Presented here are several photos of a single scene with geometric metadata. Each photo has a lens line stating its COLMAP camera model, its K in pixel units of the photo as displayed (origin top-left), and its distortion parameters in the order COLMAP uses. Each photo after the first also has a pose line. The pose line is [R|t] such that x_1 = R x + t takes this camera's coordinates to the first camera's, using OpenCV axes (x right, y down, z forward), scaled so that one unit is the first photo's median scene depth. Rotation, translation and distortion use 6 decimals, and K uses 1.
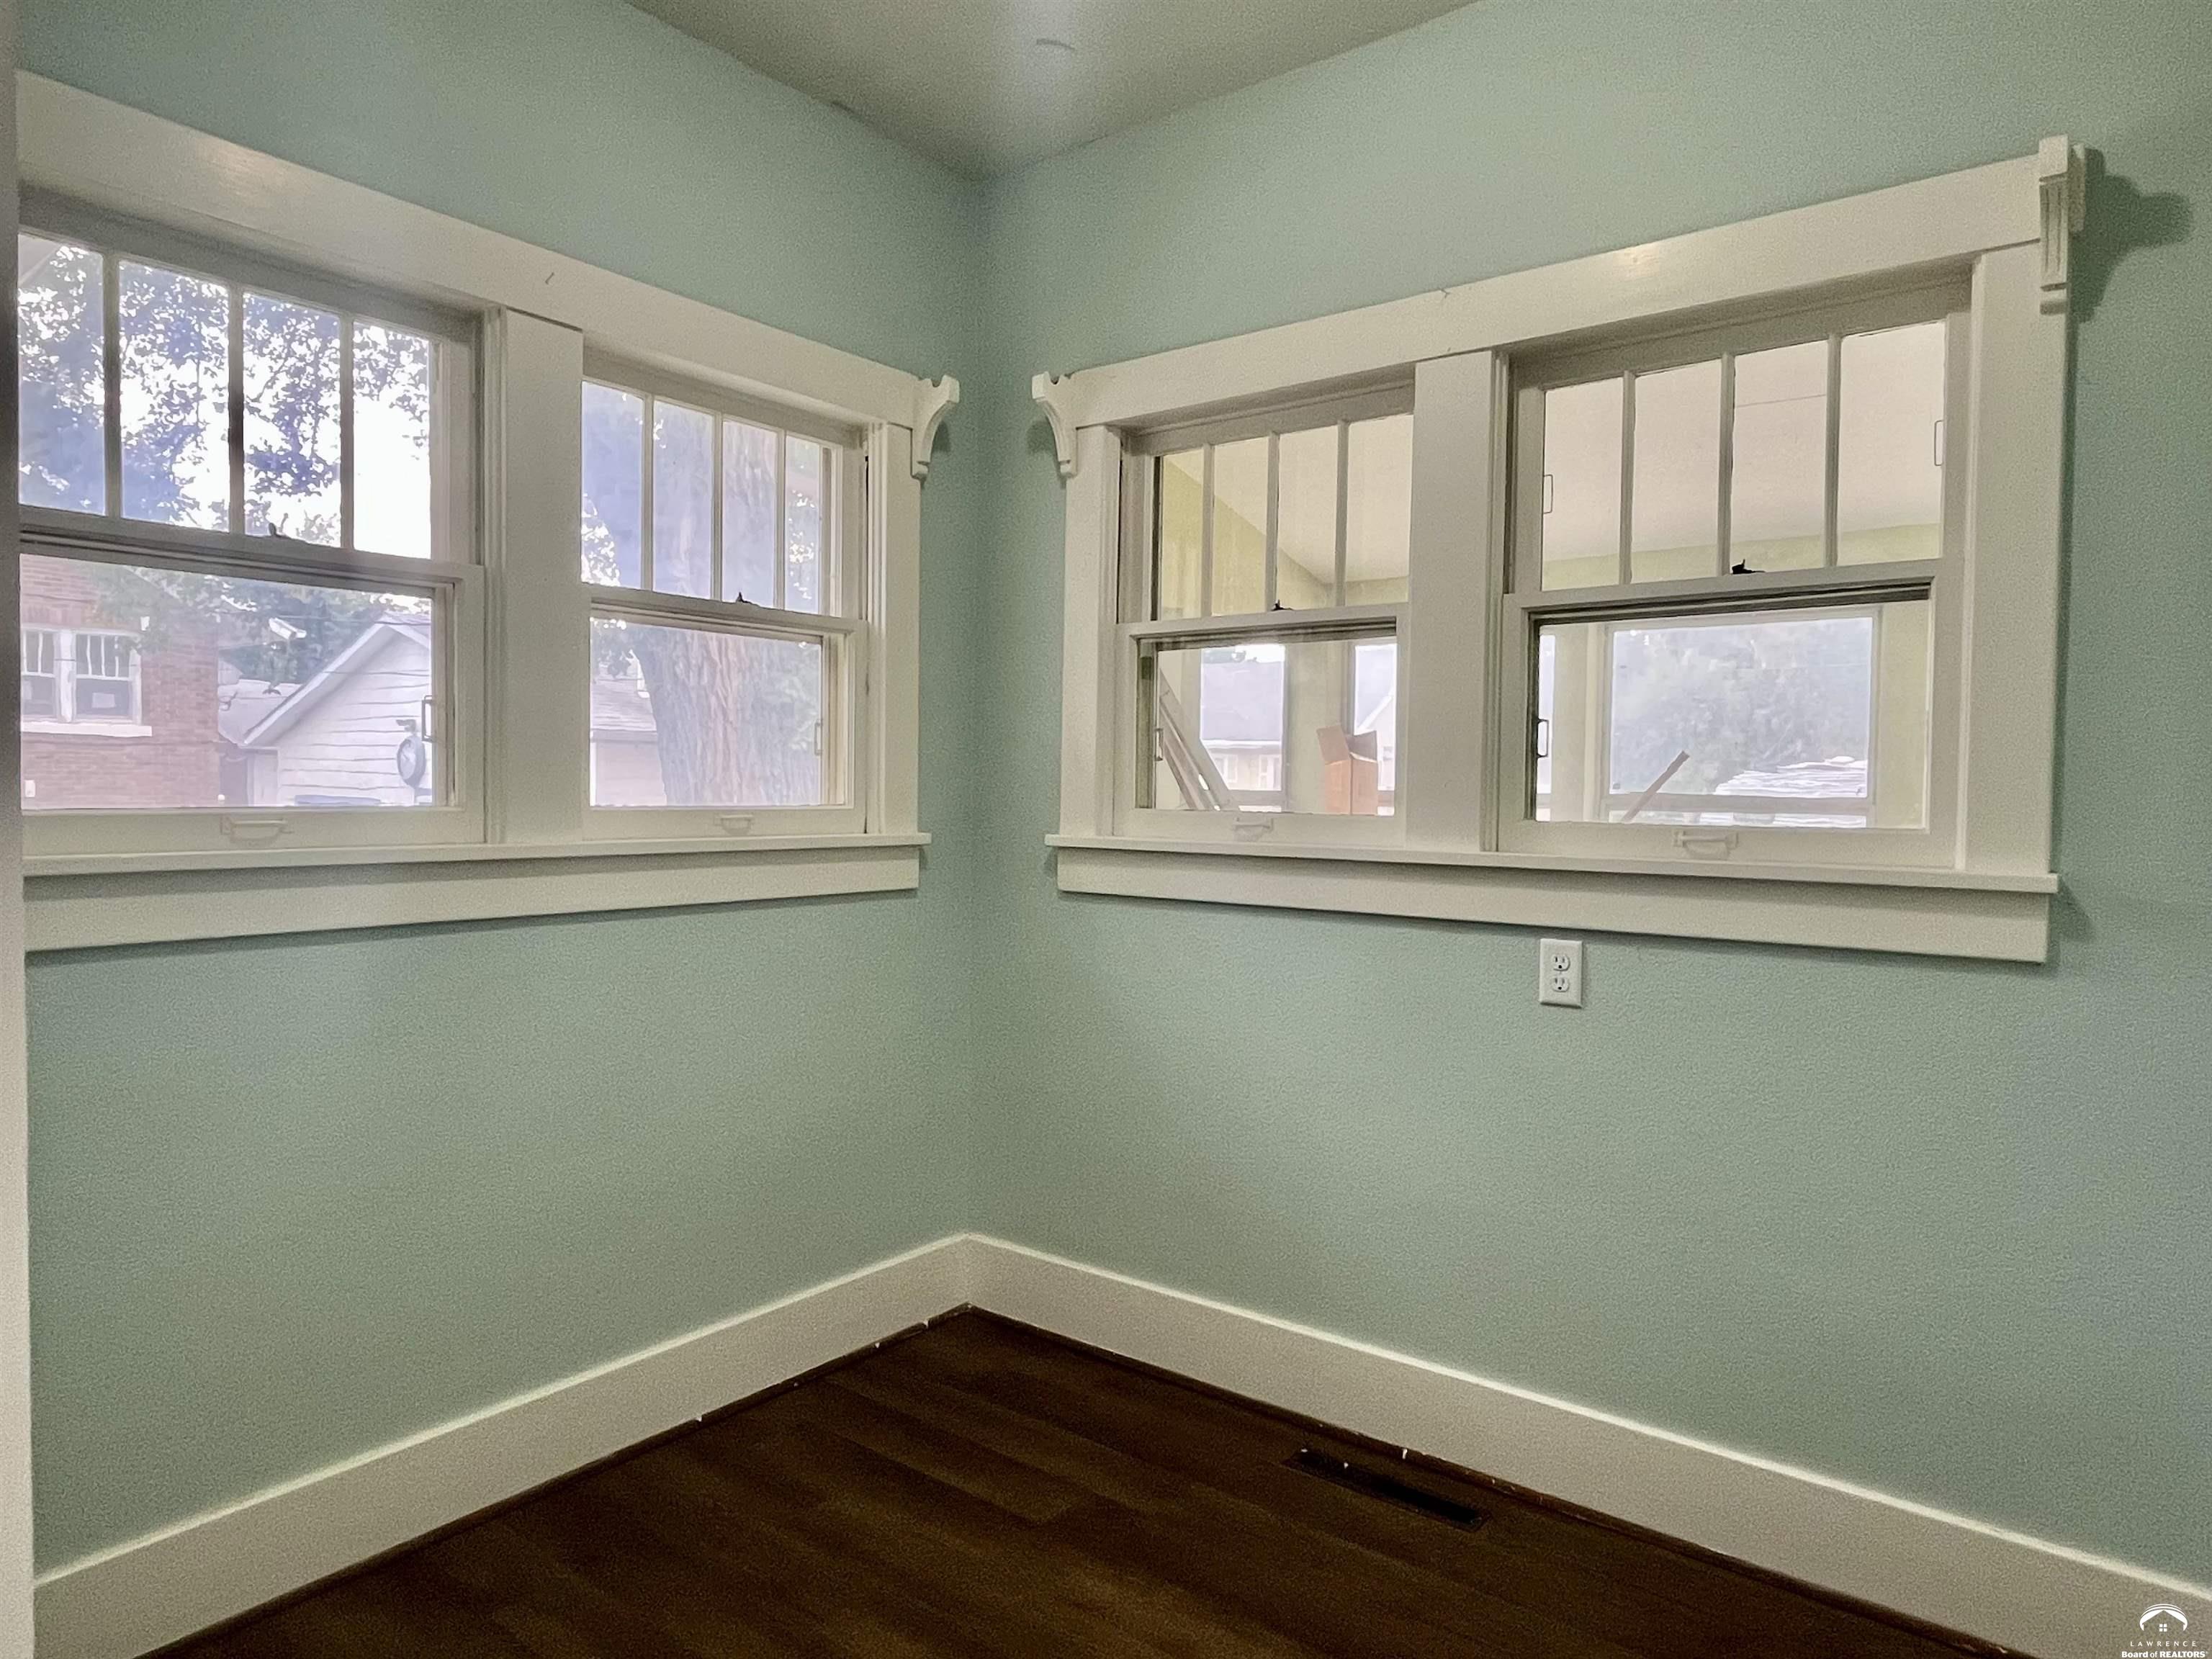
lens RADIAL K [[1312.0, 0, 1099.9], [0, 1312.0, 838.8], [0, 0, 1]] dist [-0.007497, 0.001992]
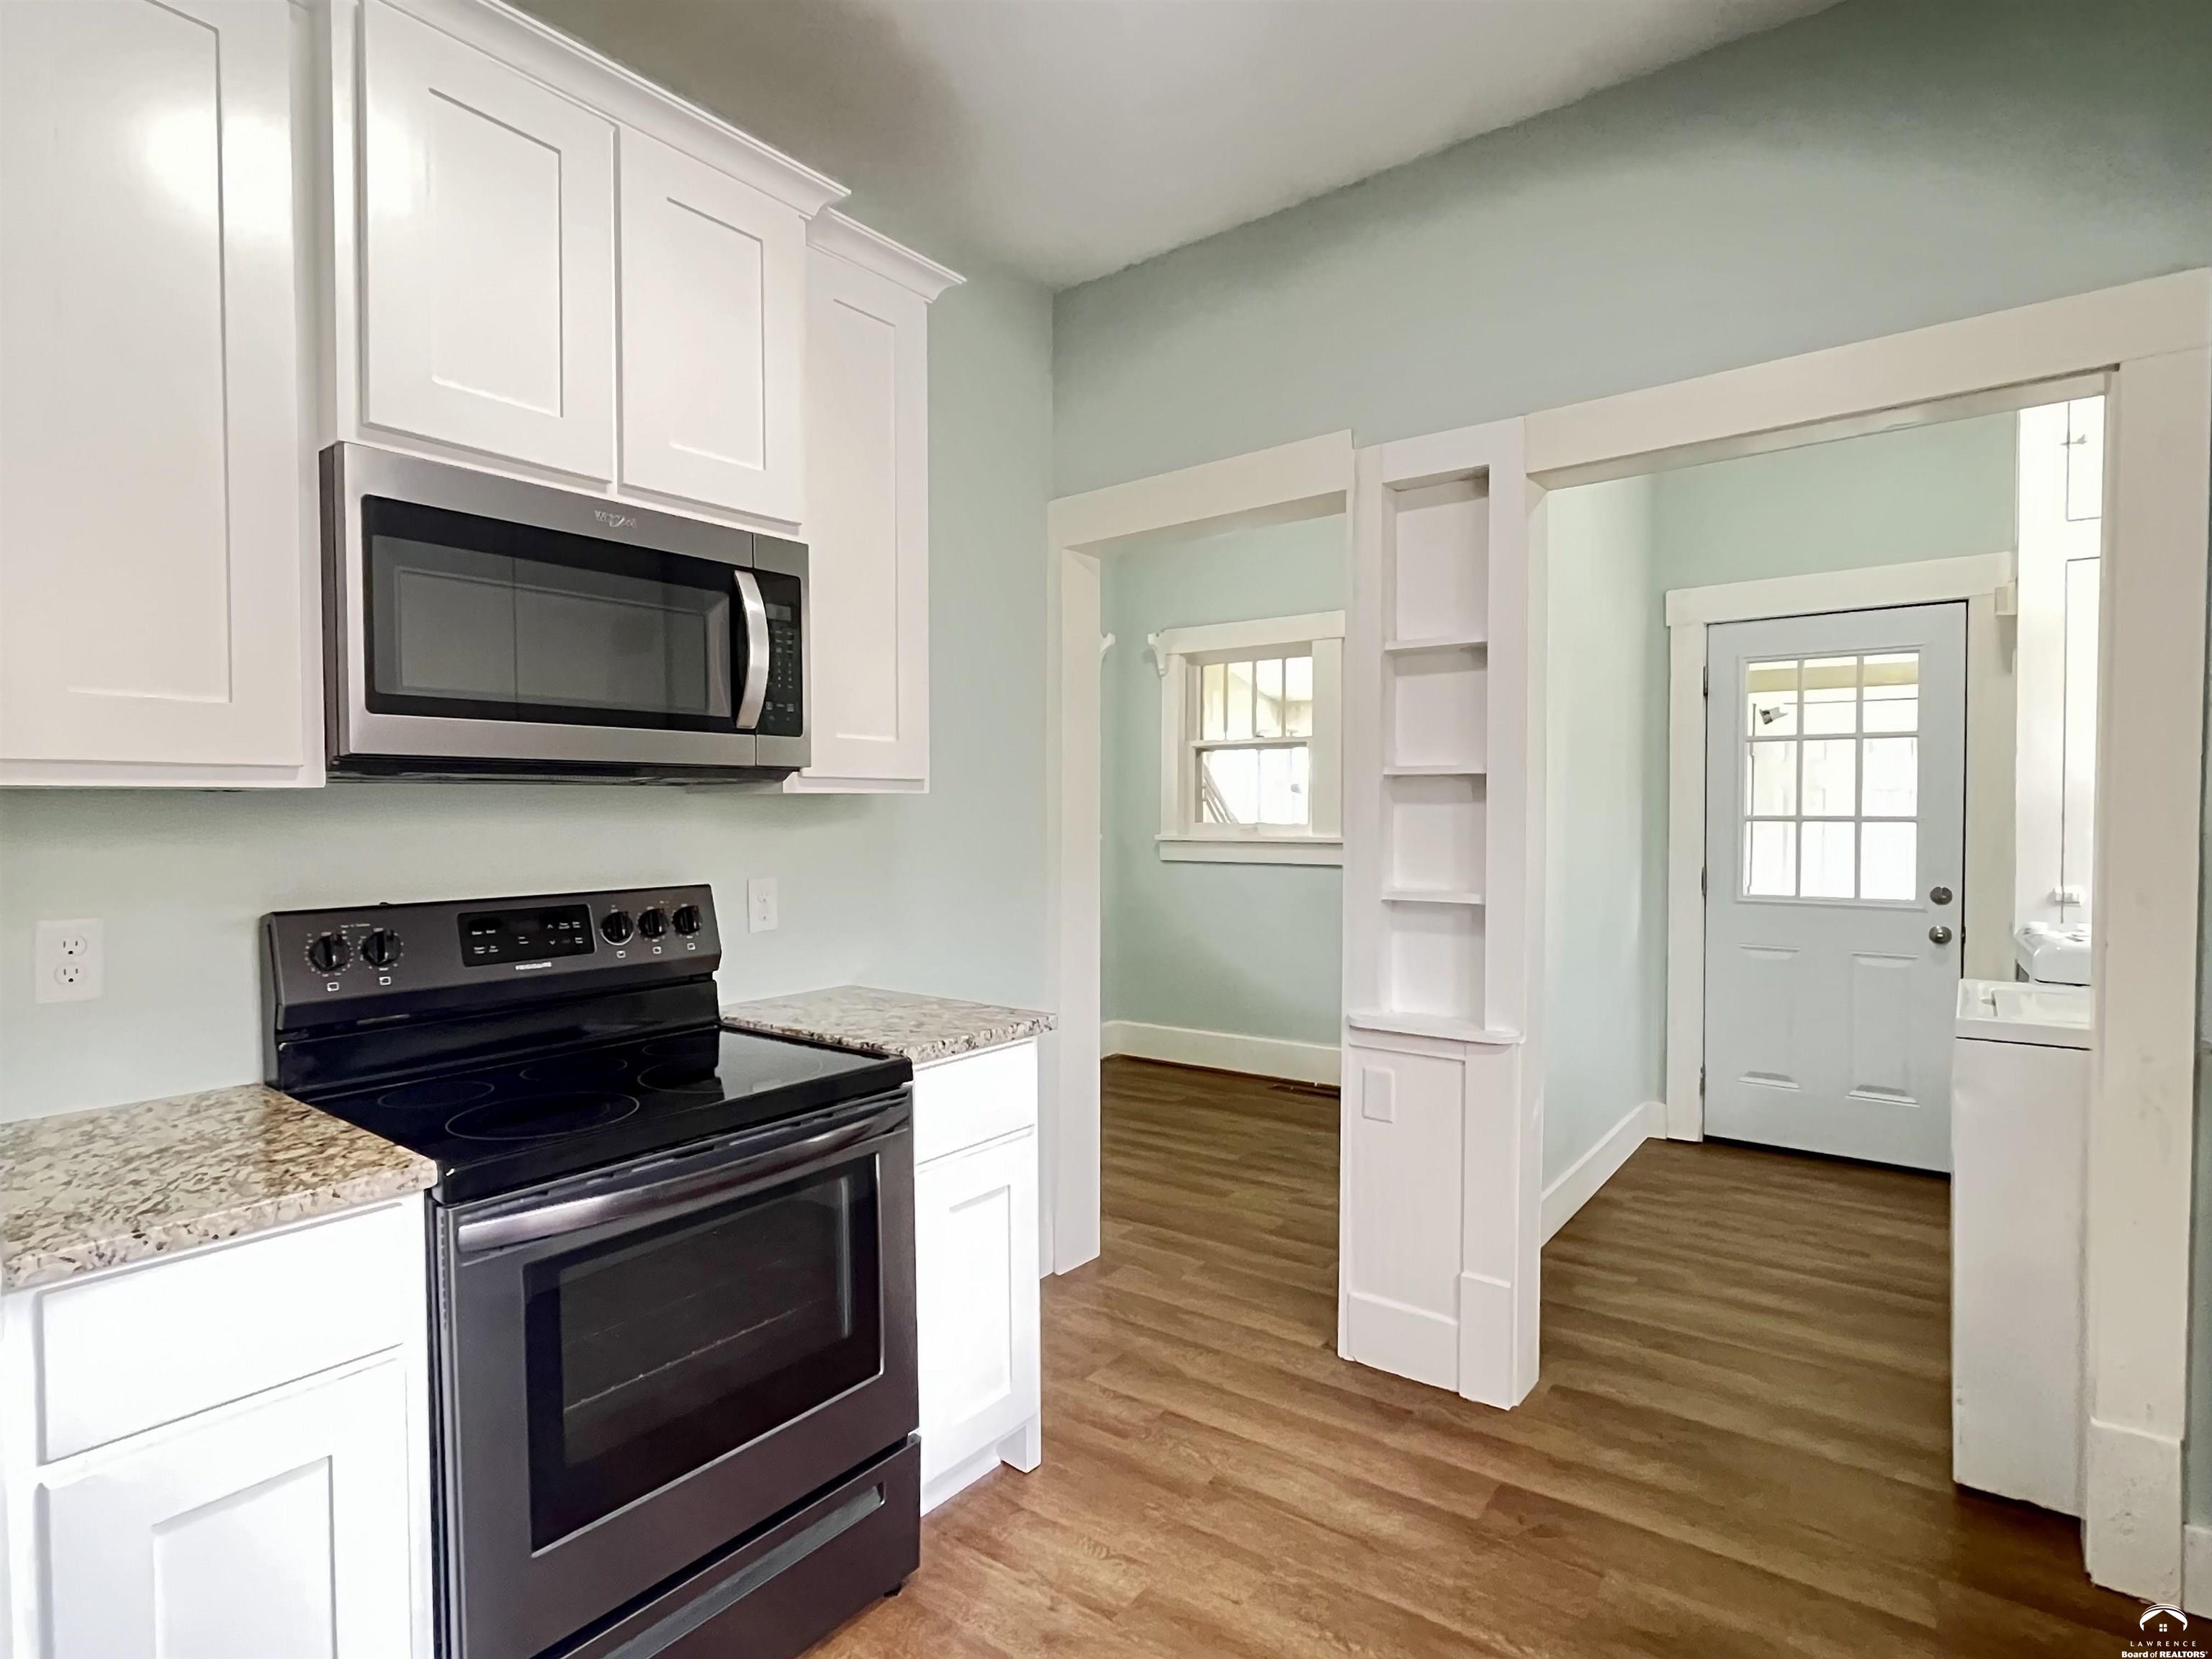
lens RADIAL K [[1124.2, 0, 1099.9], [0, 1124.2, 830.0], [0, 0, 1]] dist [0.000118, -0.000766]
pose [[0.999871, -0.015114, 0.005472, -0.148343], [0.015173, 0.999826, -0.010867, 0.008012], [-0.005307, 0.010948, 0.999926, -0.939513]]
